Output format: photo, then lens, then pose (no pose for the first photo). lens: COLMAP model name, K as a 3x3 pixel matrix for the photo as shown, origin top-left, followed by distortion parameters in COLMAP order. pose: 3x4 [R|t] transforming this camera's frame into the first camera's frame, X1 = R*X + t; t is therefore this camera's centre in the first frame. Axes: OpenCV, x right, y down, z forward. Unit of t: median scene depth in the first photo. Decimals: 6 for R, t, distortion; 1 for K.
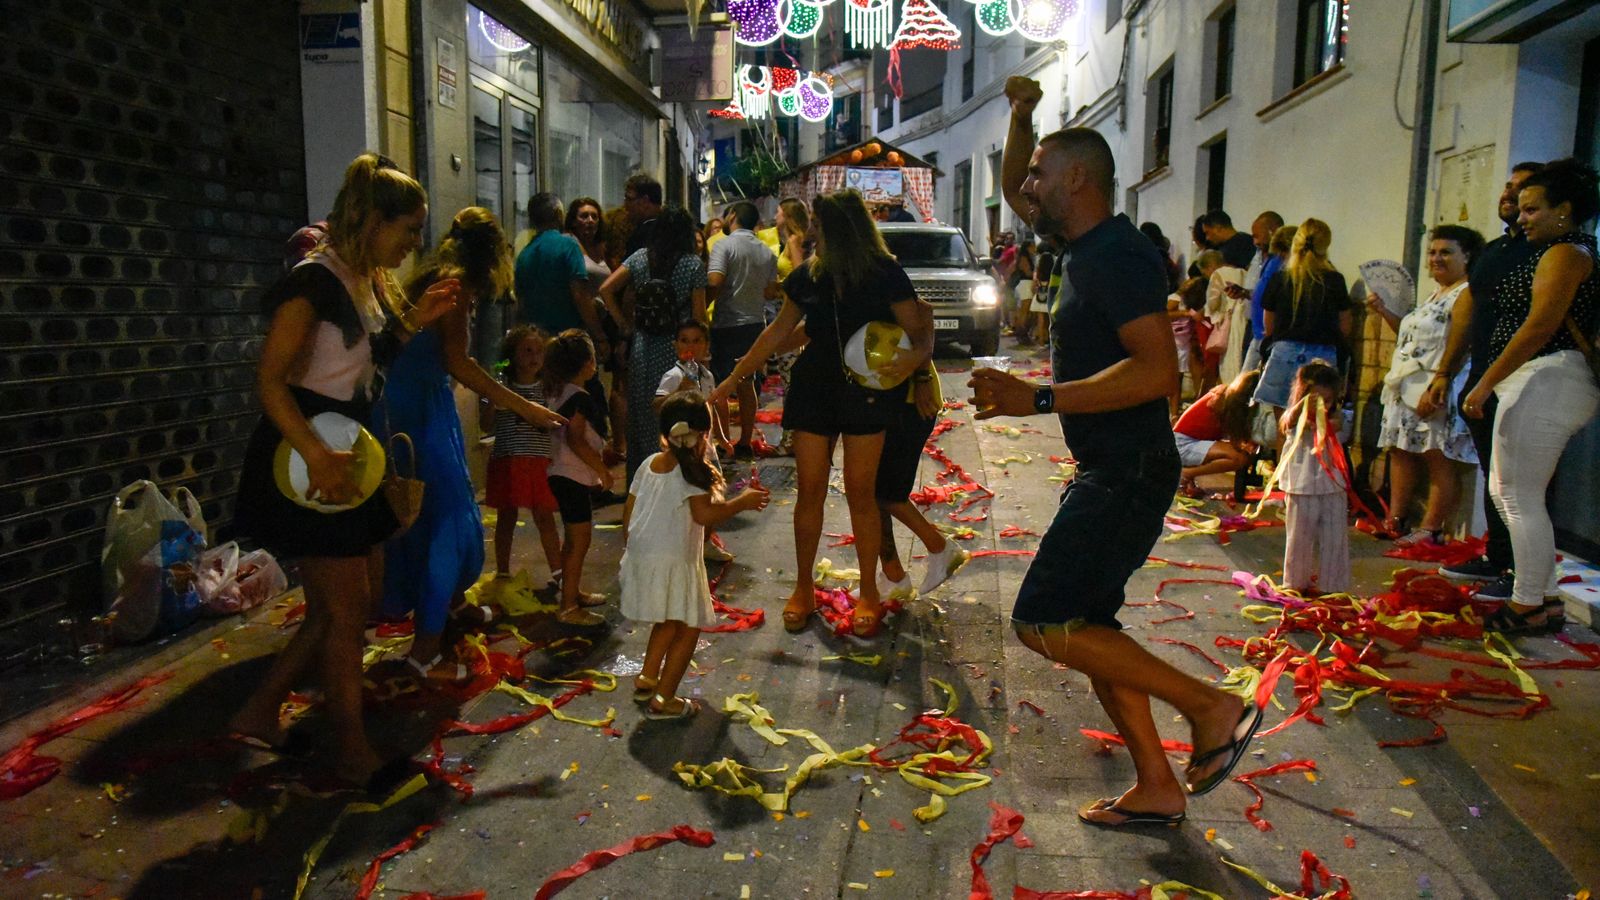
lens RADIAL K [[1090.9, 0, 794.7], [0, 1090.9, 494.2], [0, 0, 1]] dist [-0.052546, 0.004624]
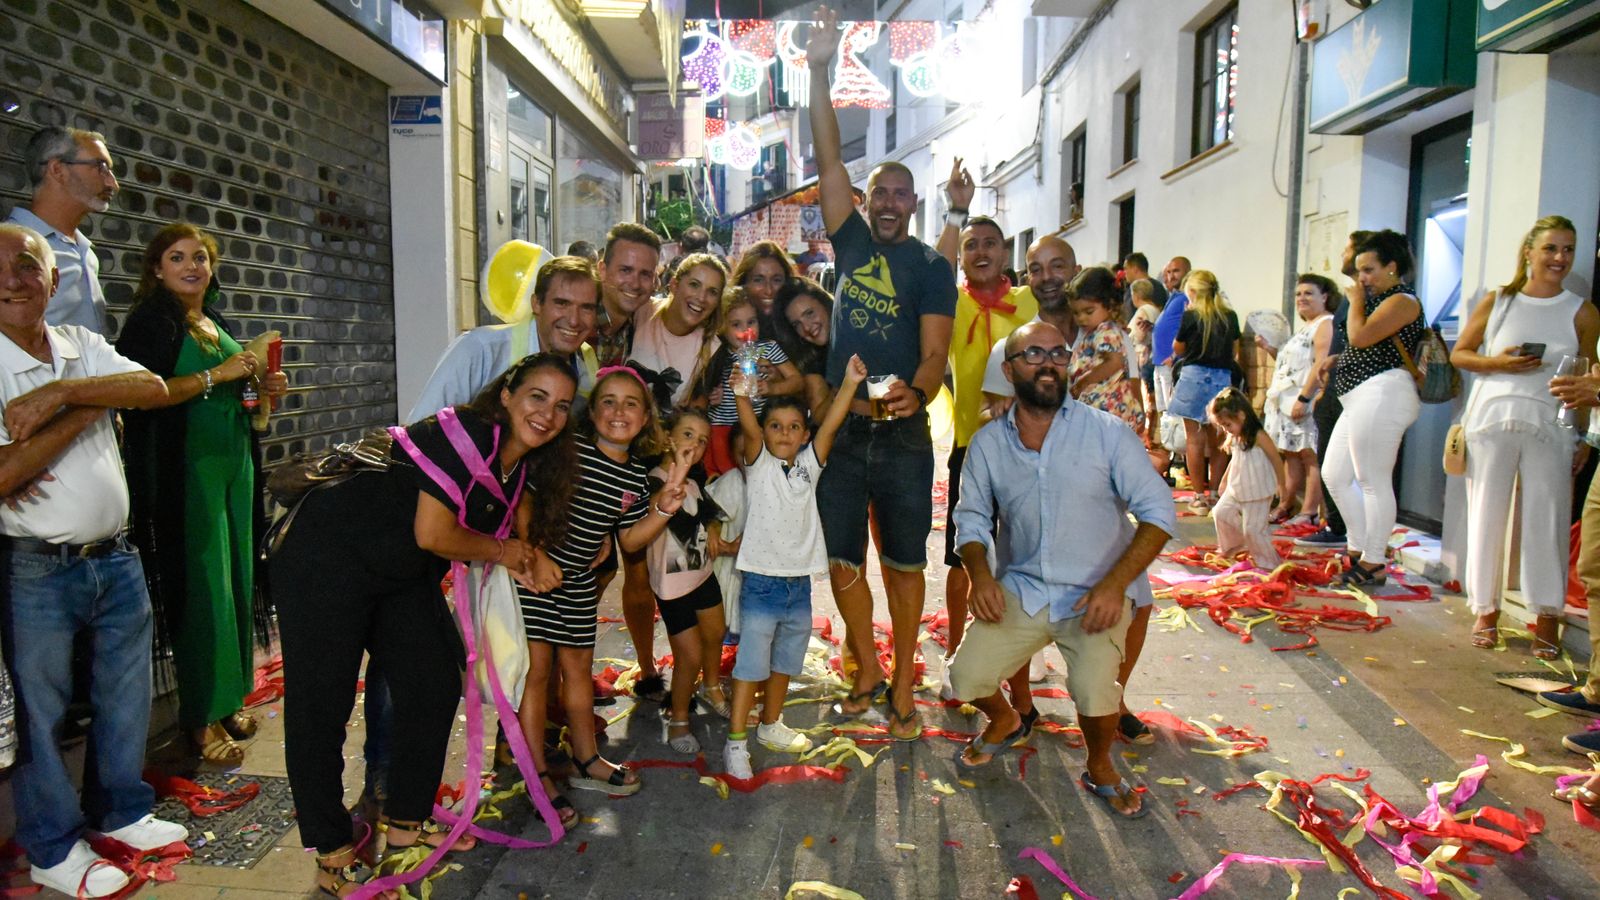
lens RADIAL K [[1090.9, 0, 794.7], [0, 1090.9, 494.2], [0, 0, 1]] dist [-0.052546, 0.004624]
pose [[0.996766, -0.011747, 0.079499, -0.065734], [0.014597, 0.999268, -0.035355, 0.027395], [-0.079025, 0.036401, 0.996208, -0.129684]]
